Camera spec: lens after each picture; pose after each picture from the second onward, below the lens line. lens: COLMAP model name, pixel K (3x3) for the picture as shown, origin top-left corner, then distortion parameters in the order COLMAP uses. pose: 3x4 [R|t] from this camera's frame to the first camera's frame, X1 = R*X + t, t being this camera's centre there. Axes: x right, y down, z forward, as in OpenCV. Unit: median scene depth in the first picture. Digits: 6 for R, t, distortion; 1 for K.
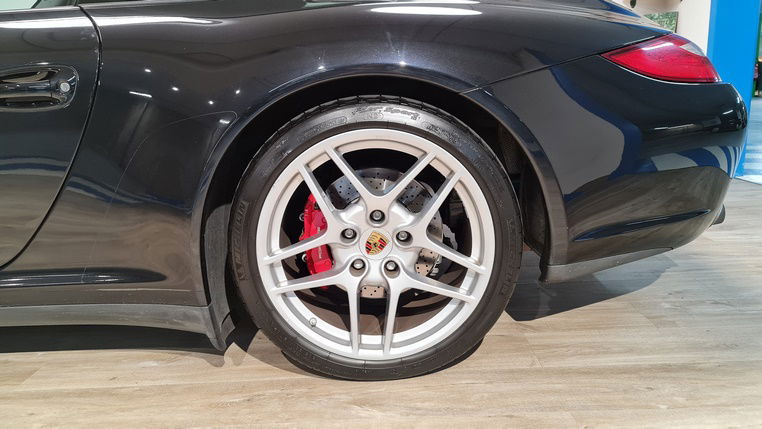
lens RADIAL K [[555.2, 0, 381.0], [0, 555.2, 214.5], [0, 0, 1]] dist [0.050870, -0.066777]
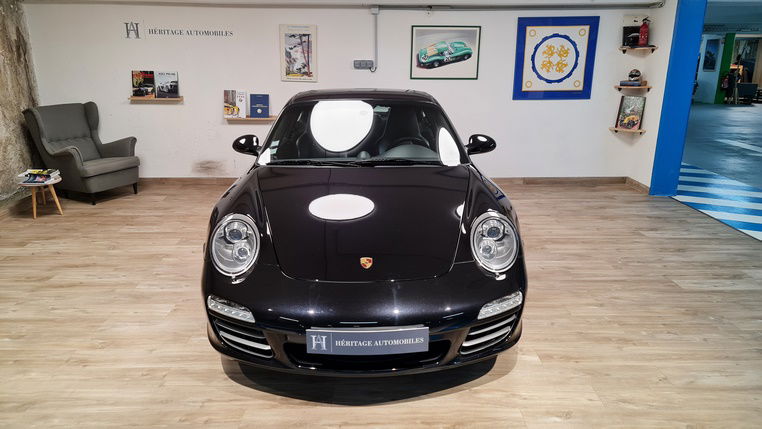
lens RADIAL K [[545.2, 0, 376.1], [0, 545.2, 214.1], [0, 0, 1]] dist [0.072666, -0.063995]
pose [[0.999133, 0.037383, 0.018348, -0.908465], [-0.038424, 0.997451, 0.060120, -0.231839], [-0.016054, -0.060773, 0.998023, -2.044496]]
